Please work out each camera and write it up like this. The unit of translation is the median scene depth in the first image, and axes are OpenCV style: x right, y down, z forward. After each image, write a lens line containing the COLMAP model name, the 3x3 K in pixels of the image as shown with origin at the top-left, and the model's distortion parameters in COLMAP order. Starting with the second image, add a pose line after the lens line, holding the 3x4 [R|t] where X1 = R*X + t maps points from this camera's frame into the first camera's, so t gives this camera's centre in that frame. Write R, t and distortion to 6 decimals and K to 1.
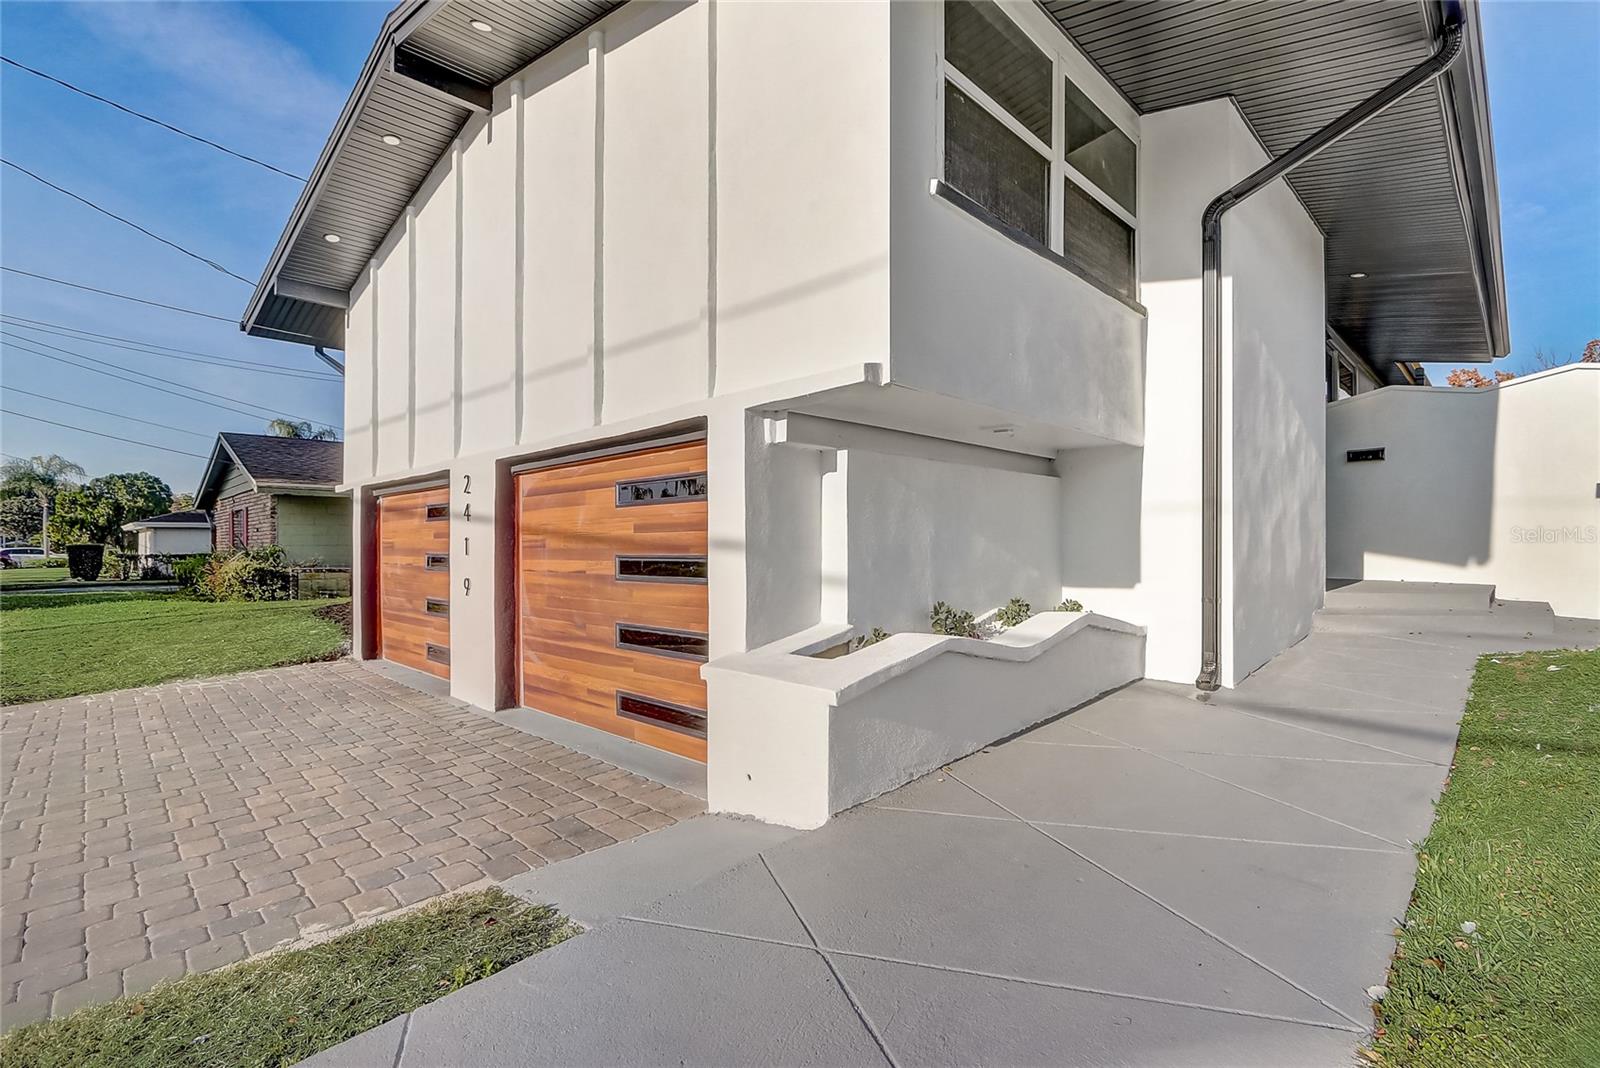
lens RADIAL K [[749.1, 0, 800.9], [0, 749.1, 545.9], [0, 0, 1]] dist [0.015149, -0.000044]
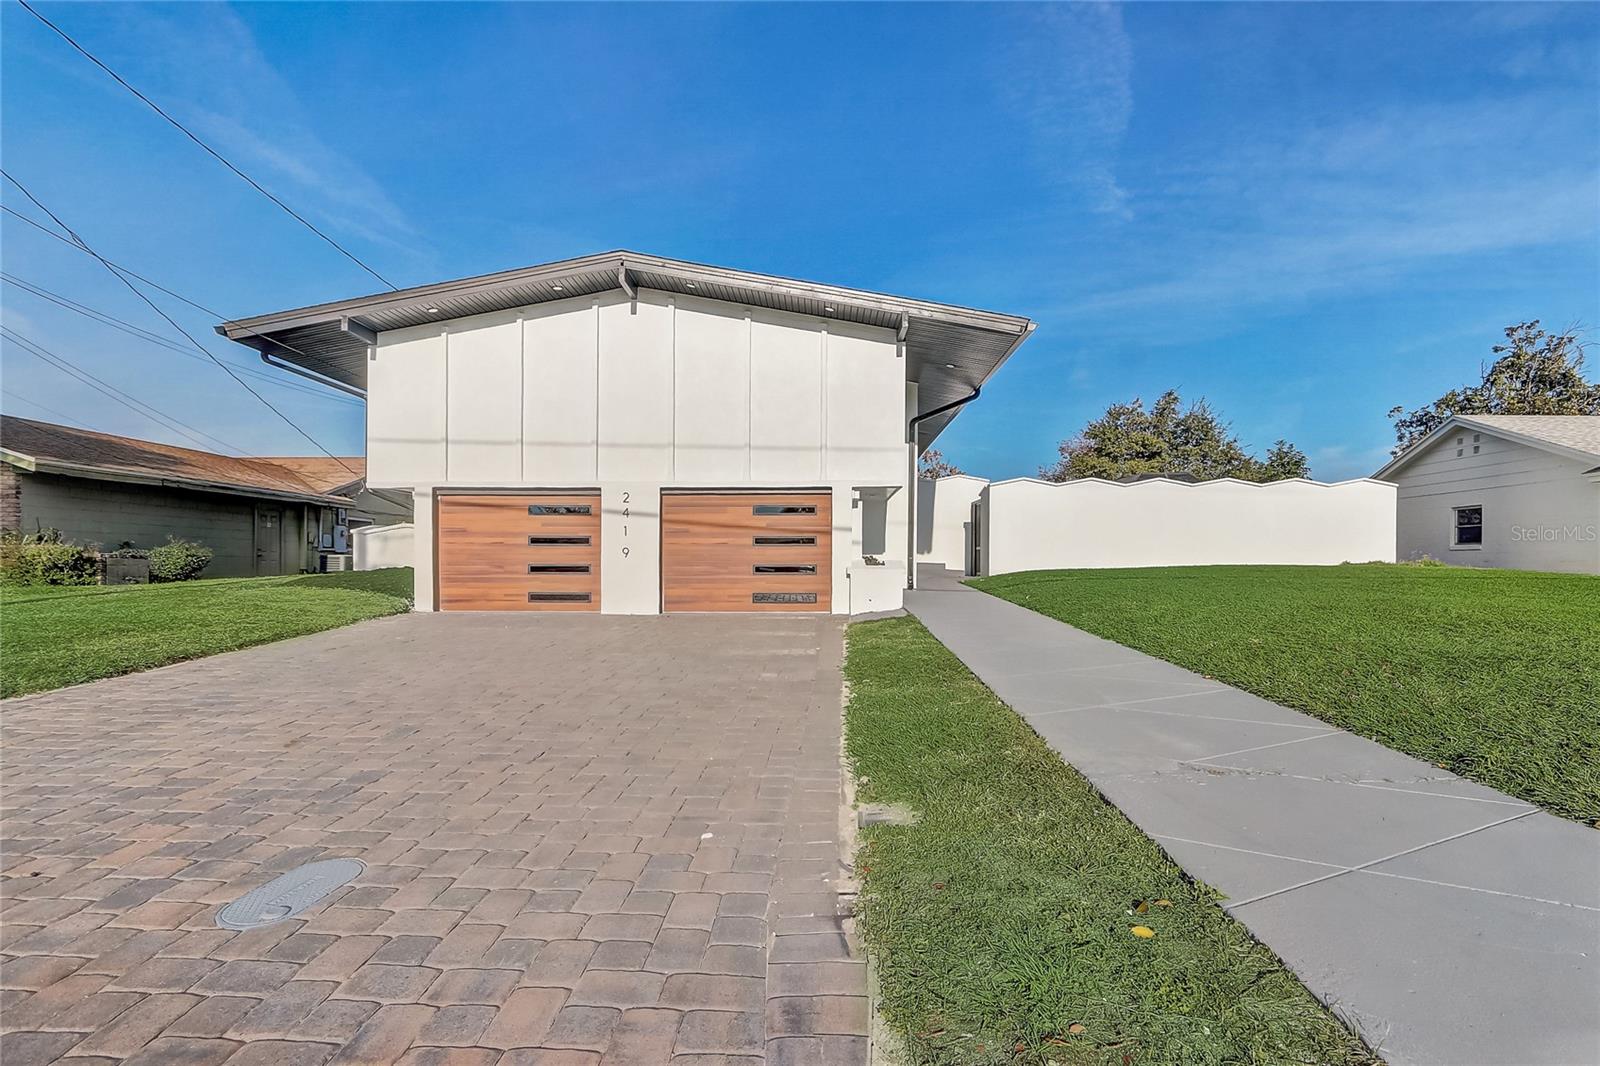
lens RADIAL K [[751.1, 0, 837.9], [0, 751.1, 570.6], [0, 0, 1]] dist [-0.014011, 0.000287]
pose [[0.711113, -0.001038, 0.703077, -1.515769], [-0.005322, 0.999962, 0.006859, 0.092019], [-0.703058, -0.008619, 0.711081, -0.761315]]
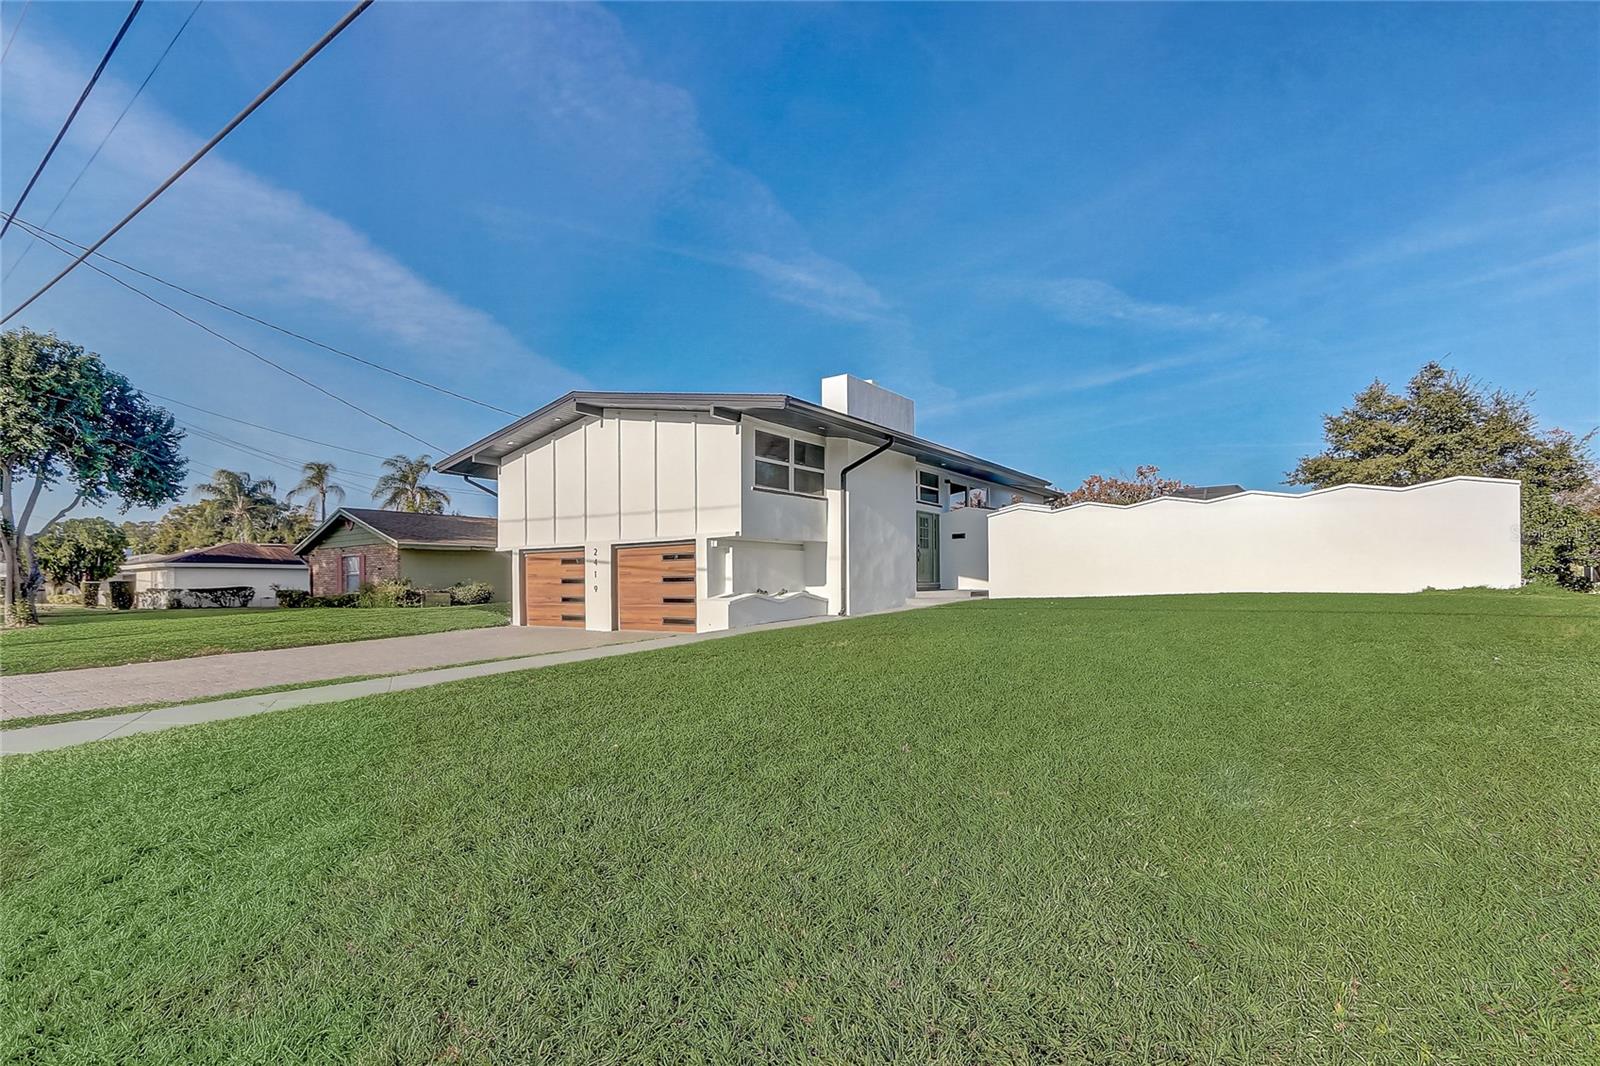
lens RADIAL K [[713.7, 0, 835.8], [0, 713.7, 579.6], [0, 0, 1]] dist [0.023586, 0.000073]
pose [[0.982166, -0.004618, 0.187959, -0.076667], [0.005630, 0.999972, -0.004848, 0.042273], [-0.187931, 0.005820, 0.982165, -1.940303]]
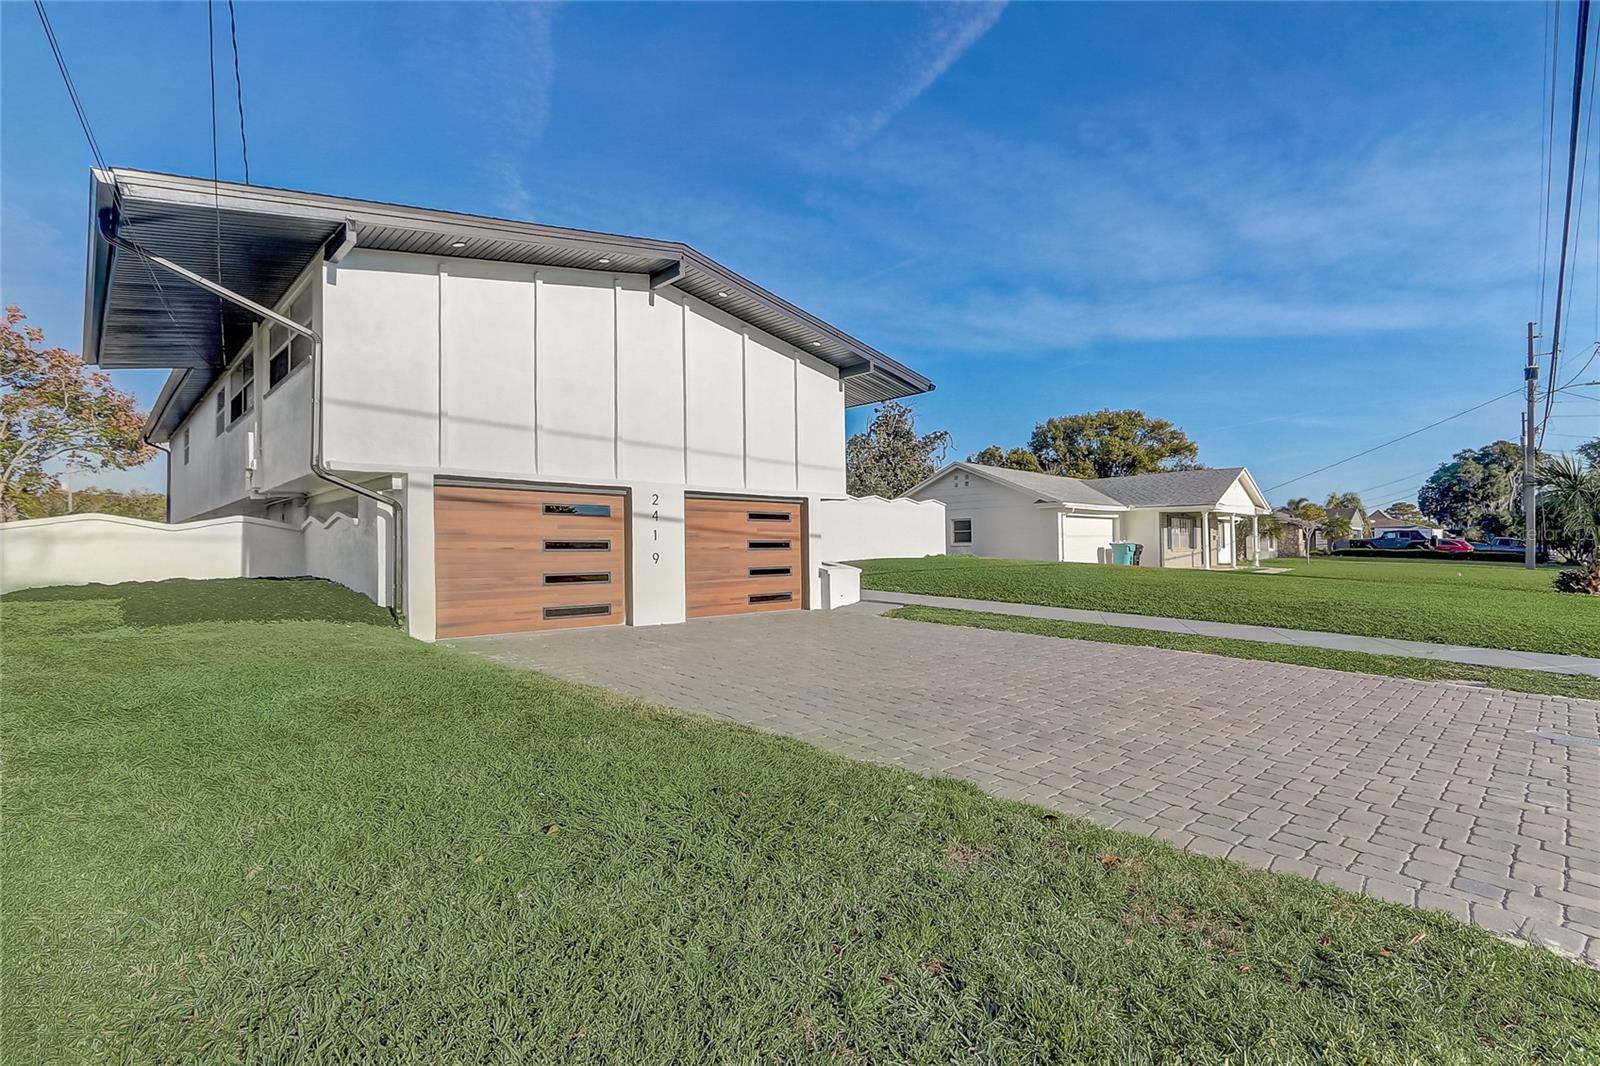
lens RADIAL K [[749.1, 0, 800.9], [0, 749.1, 544.9], [0, 0, 1]] dist [0.015149, -0.000044]
pose [[0.000185, 0.016164, 0.999869, -2.406563], [0.012833, 0.999787, -0.016165, 0.061700], [-0.999918, 0.012834, -0.000022, 0.729320]]
